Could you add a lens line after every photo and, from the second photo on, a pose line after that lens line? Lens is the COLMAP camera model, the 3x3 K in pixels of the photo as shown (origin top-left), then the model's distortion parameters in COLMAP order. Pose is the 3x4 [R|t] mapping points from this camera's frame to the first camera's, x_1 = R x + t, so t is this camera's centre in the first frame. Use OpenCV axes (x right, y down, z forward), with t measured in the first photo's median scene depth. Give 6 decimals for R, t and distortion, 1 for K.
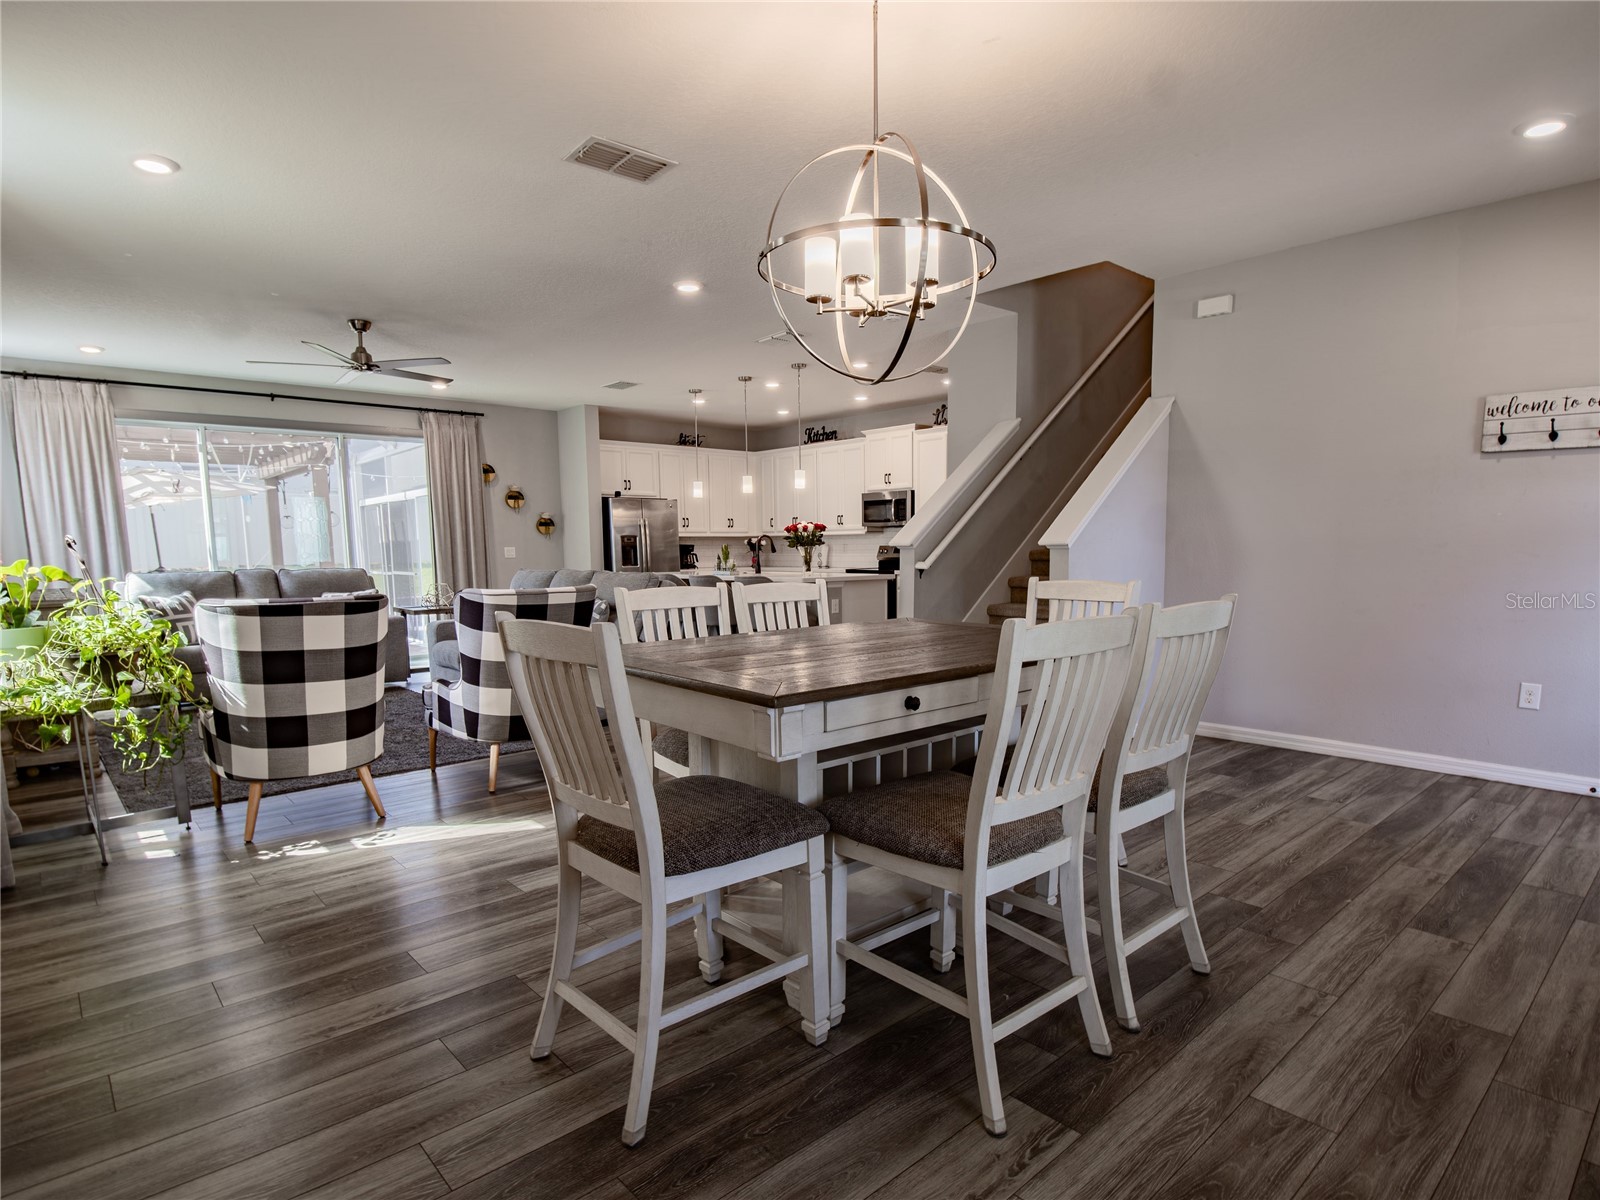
lens RADIAL K [[869.7, 0, 799.4], [0, 869.7, 653.1], [0, 0, 1]] dist [0.001972, -0.012104]
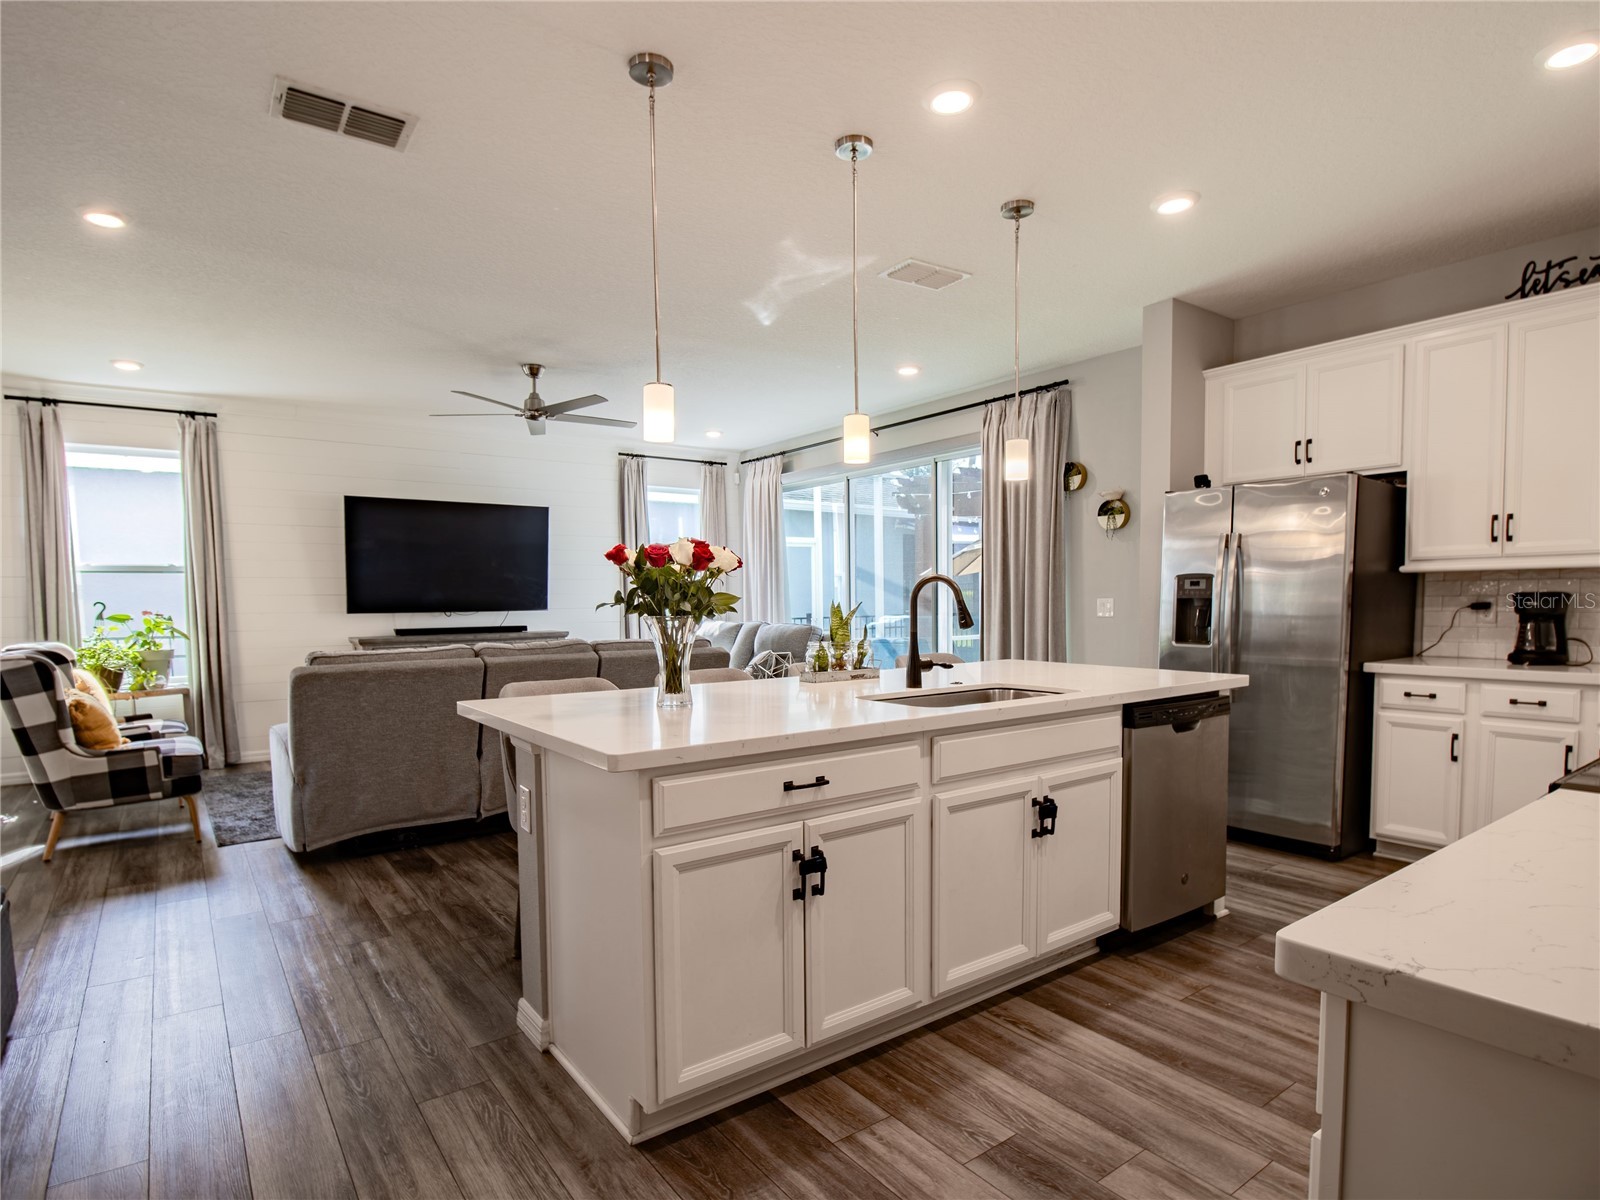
lens RADIAL K [[869.7, 0, 799.4], [0, 869.7, 653.1], [0, 0, 1]] dist [0.001972, -0.012104]
pose [[-0.106088, 0.072746, -0.991692, 0.258639], [-0.110283, 0.990307, 0.084442, -0.111024], [0.988222, 0.118325, -0.097037, 0.852417]]
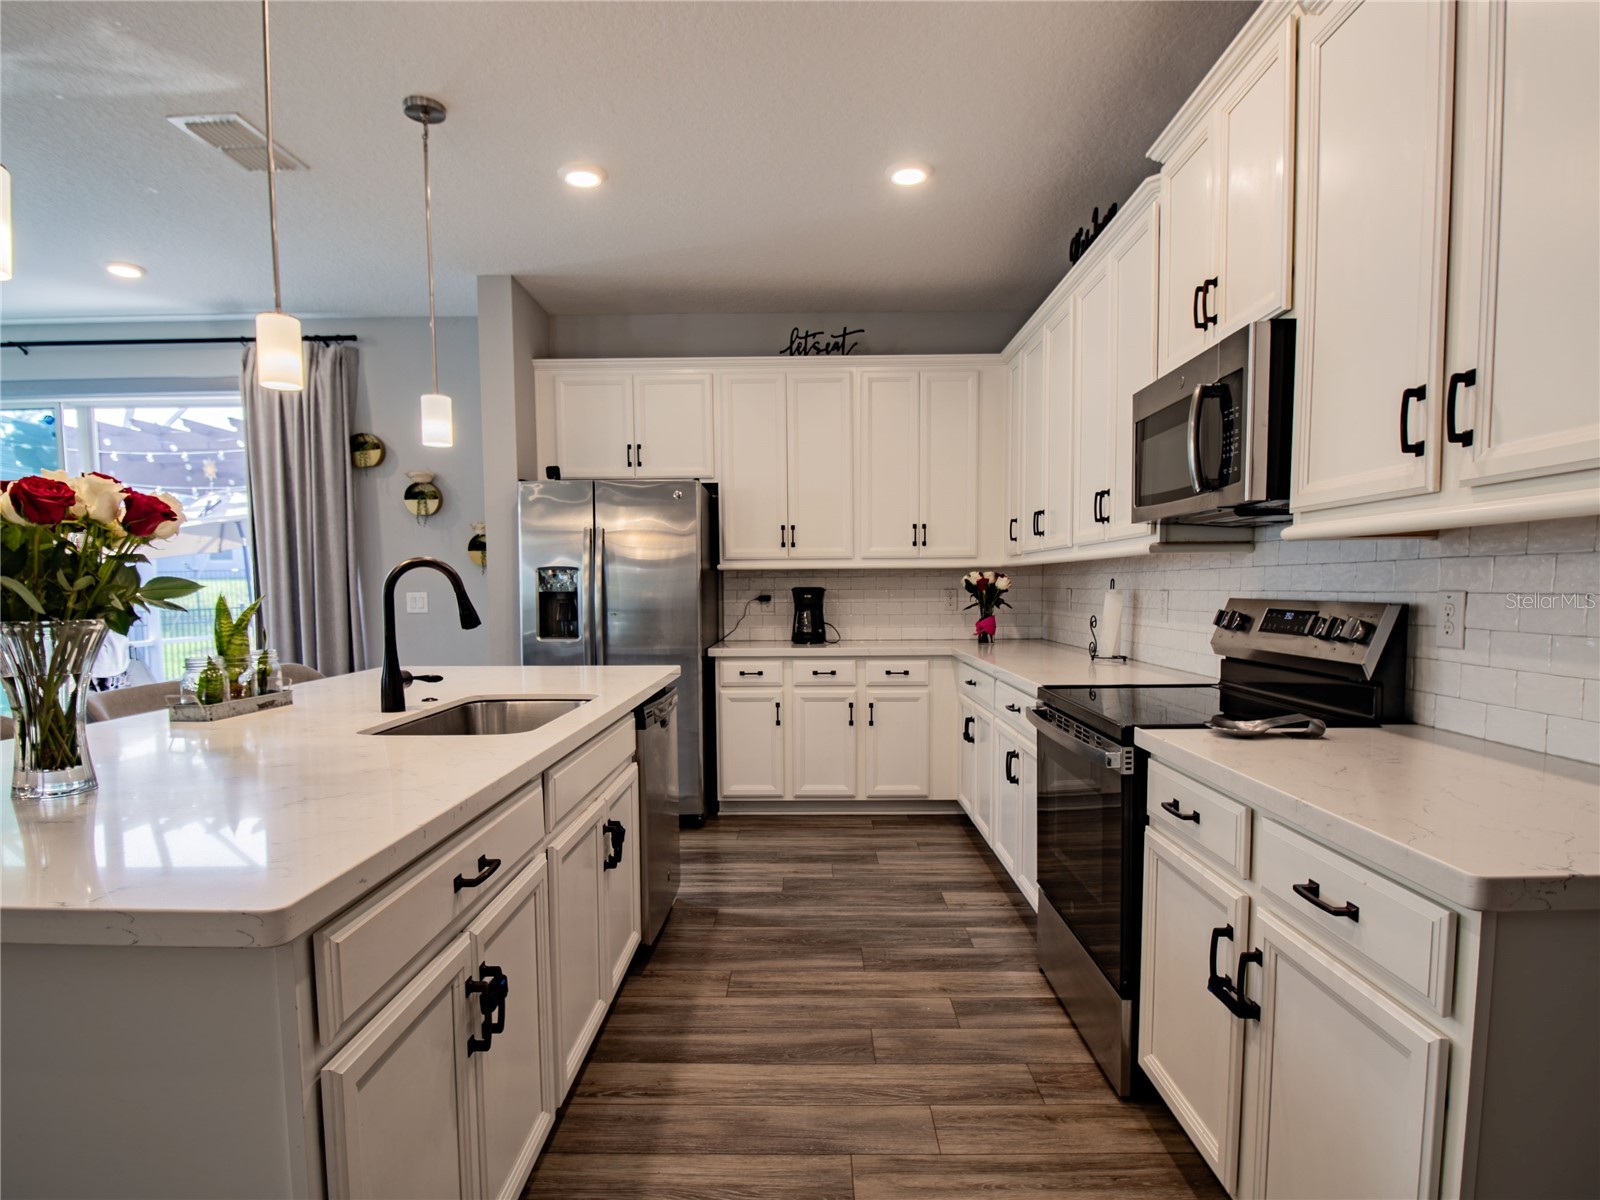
lens RADIAL K [[869.7, 0, 799.4], [0, 869.7, 653.1], [0, 0, 1]] dist [0.001972, -0.012104]
pose [[0.731003, 0.056848, -0.680002, 0.182136], [-0.084963, 0.996352, -0.008041, -0.099955], [0.677064, 0.063653, 0.733166, 0.771733]]
